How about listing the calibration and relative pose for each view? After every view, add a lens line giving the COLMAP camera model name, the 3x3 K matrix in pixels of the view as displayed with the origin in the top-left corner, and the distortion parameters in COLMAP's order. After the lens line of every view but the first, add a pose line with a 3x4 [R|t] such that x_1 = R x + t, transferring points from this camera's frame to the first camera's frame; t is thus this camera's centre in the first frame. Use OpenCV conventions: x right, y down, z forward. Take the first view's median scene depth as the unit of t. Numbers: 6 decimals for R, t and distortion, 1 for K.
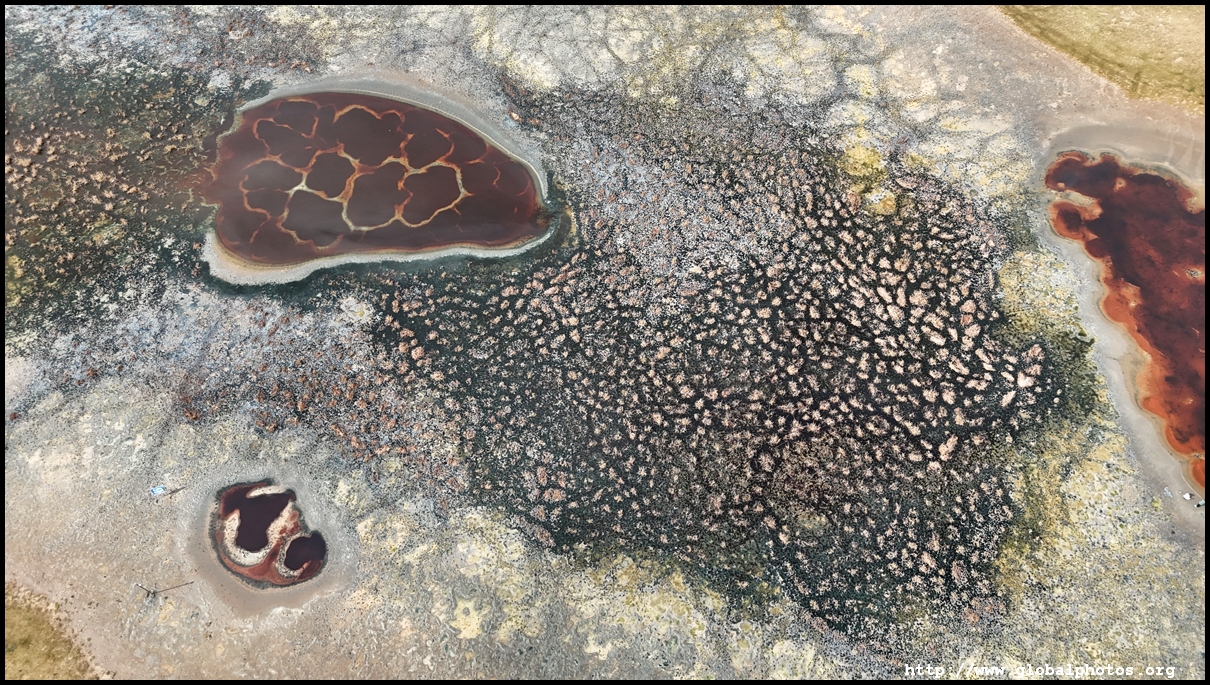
lens RADIAL K [[877.3, 0, 600.4], [0, 877.3, 343.8], [0, 0, 1]] dist [0.089761, -0.093235]
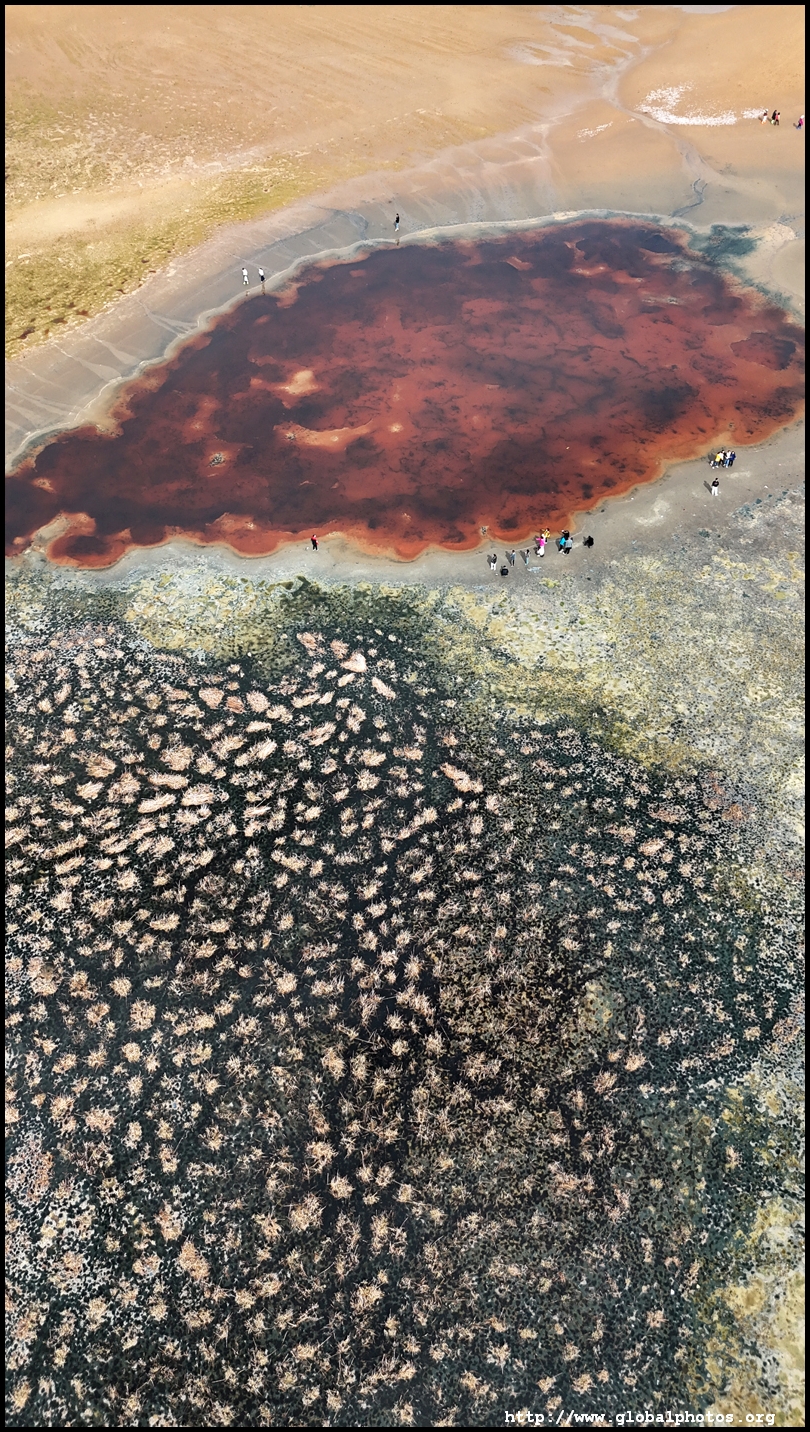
lens RADIAL K [[1038.2, 0, 400.8], [0, 1038.2, 719.9], [0, 0, 1]] dist [0.089761, -0.093235]
pose [[0.072442, -0.762468, 0.642958, -0.047402], [0.851202, 0.383246, 0.358577, -0.180020], [-0.519814, 0.521311, 0.676777, 0.454290]]
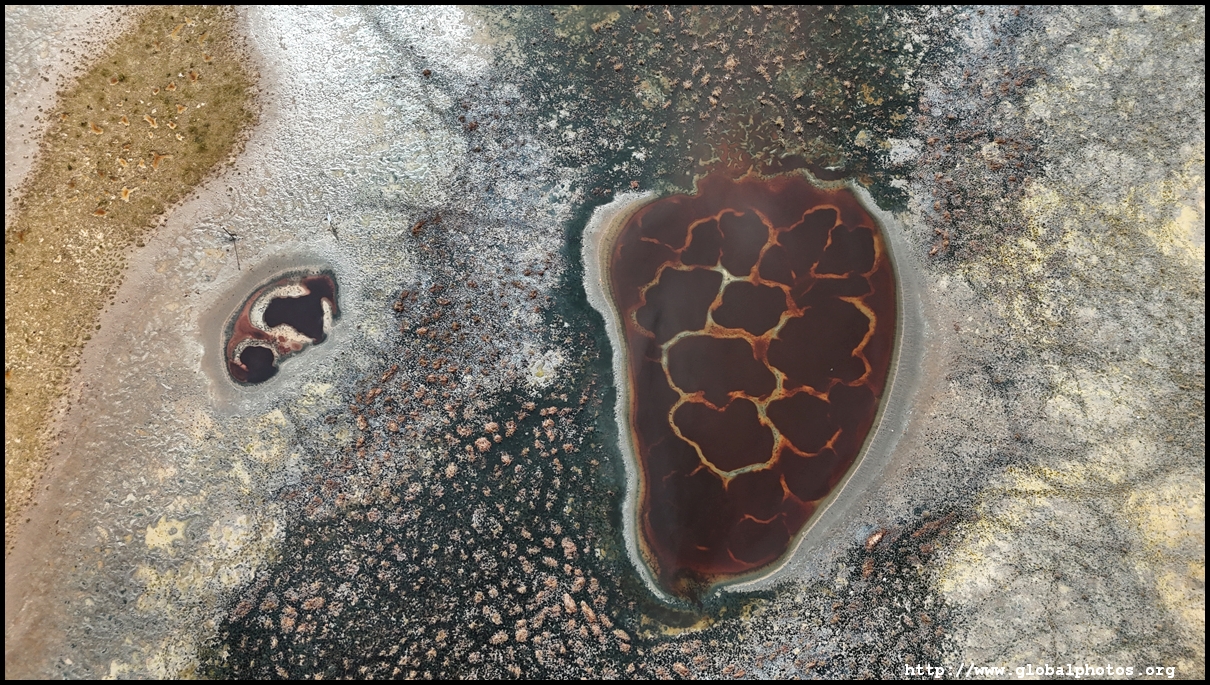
lens RADIAL K [[877.3, 0, 604.2], [0, 877.3, 342.0], [0, 0, 1]] dist [0.089761, -0.093235]
pose [[0.006371, 0.955651, -0.294432, -0.046832], [-0.845831, 0.162210, 0.508192, -0.529615], [0.533414, 0.245802, 0.809352, 0.327322]]
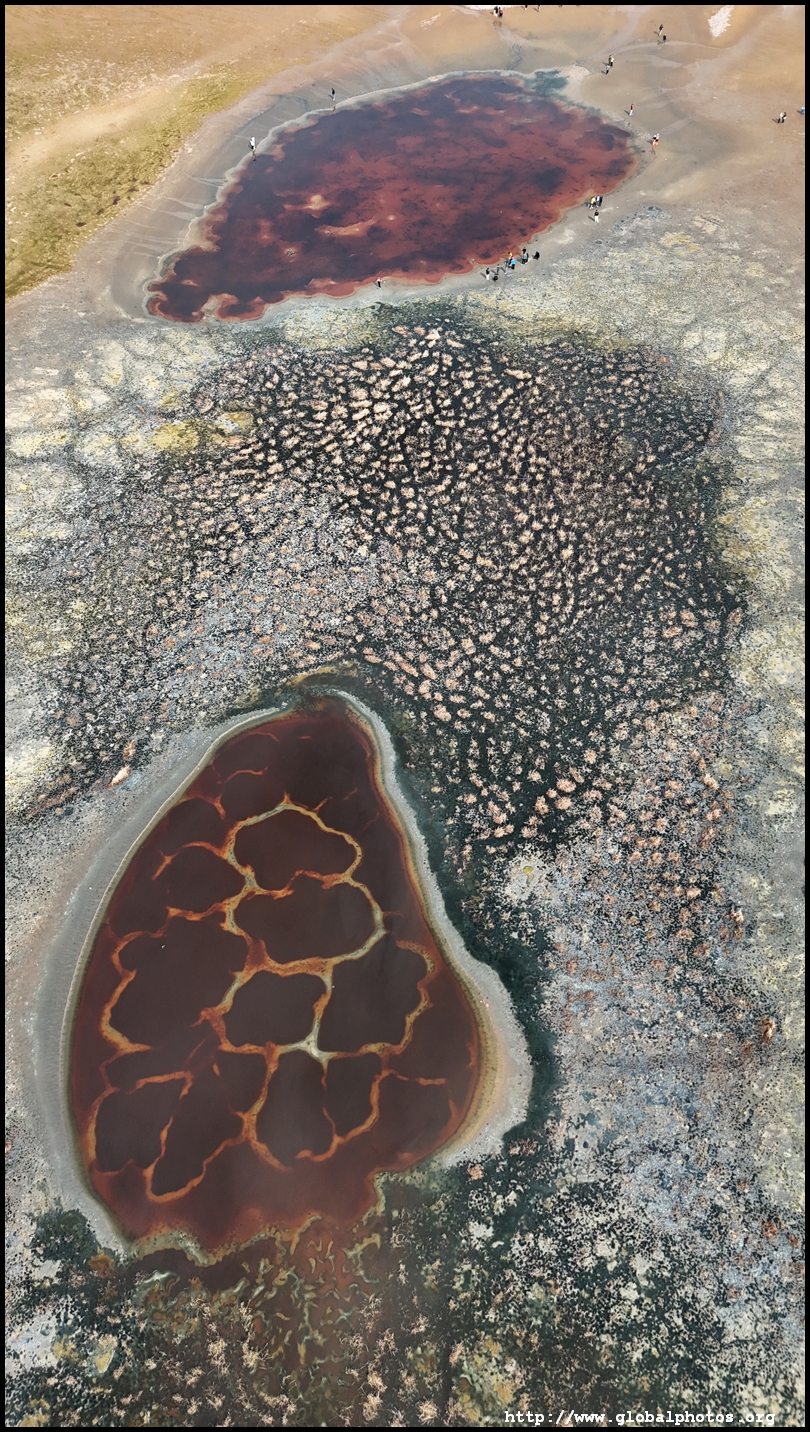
lens RADIAL K [[1038.2, 0, 403.2], [0, 1038.2, 720.8], [0, 0, 1]] dist [0.089761, -0.093235]
pose [[-0.209618, -0.773674, 0.597904, -0.647809], [0.838388, 0.172450, 0.517075, -0.559583], [-0.503156, 0.609664, 0.612490, 0.474311]]
